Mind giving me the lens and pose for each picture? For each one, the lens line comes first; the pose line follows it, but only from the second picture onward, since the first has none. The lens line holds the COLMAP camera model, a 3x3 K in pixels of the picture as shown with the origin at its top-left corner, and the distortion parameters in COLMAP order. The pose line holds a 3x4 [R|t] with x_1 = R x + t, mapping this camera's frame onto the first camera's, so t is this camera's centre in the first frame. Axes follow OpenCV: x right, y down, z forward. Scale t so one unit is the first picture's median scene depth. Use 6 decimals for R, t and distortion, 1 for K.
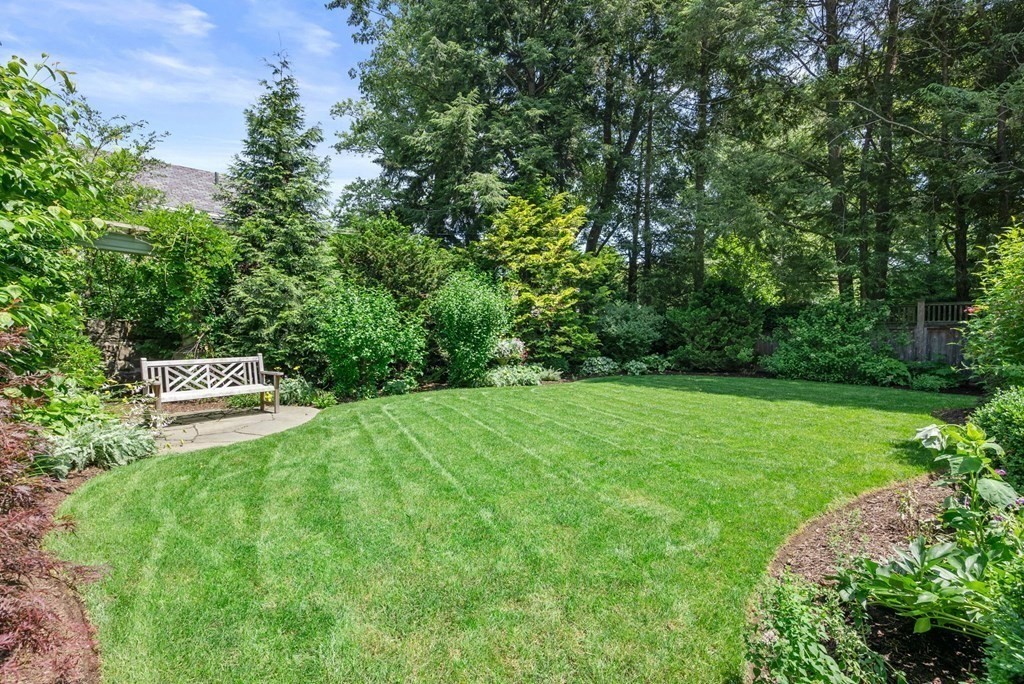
lens RADIAL K [[472.7, 0, 514.4], [0, 472.7, 340.6], [0, 0, 1]] dist [-0.002940, -0.000283]
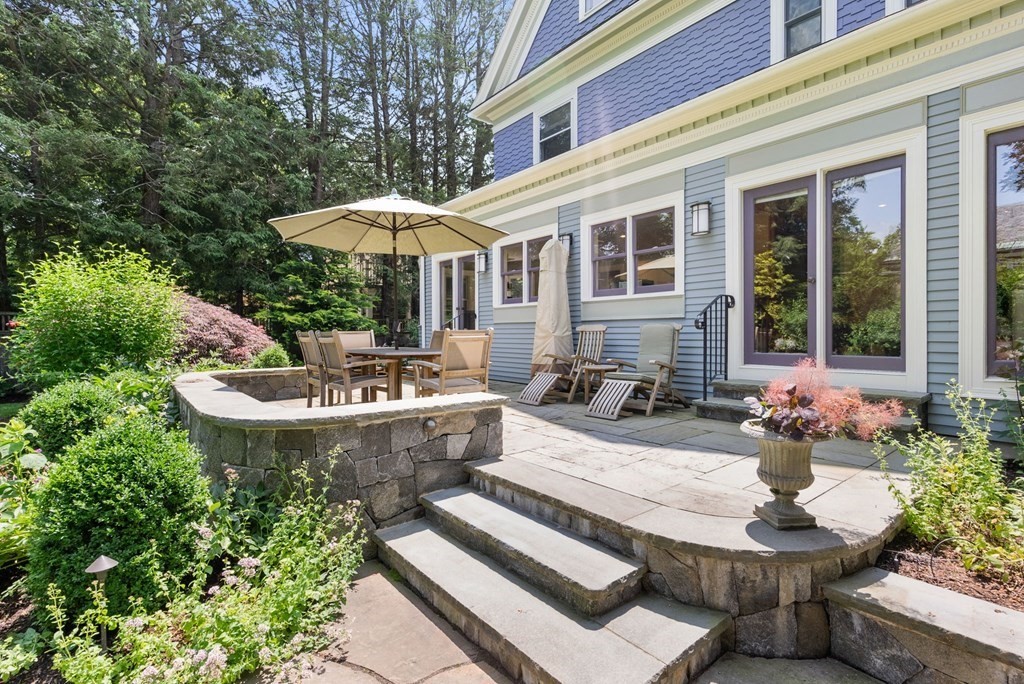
lens RADIAL K [[472.7, 0, 506.8], [0, 472.7, 336.9], [0, 0, 1]] dist [-0.002940, -0.000283]
pose [[-0.005147, -0.012353, 0.999910, -0.071914], [0.031688, 0.999420, 0.012510, -0.006663], [-0.999485, 0.031750, -0.004752, -0.076696]]
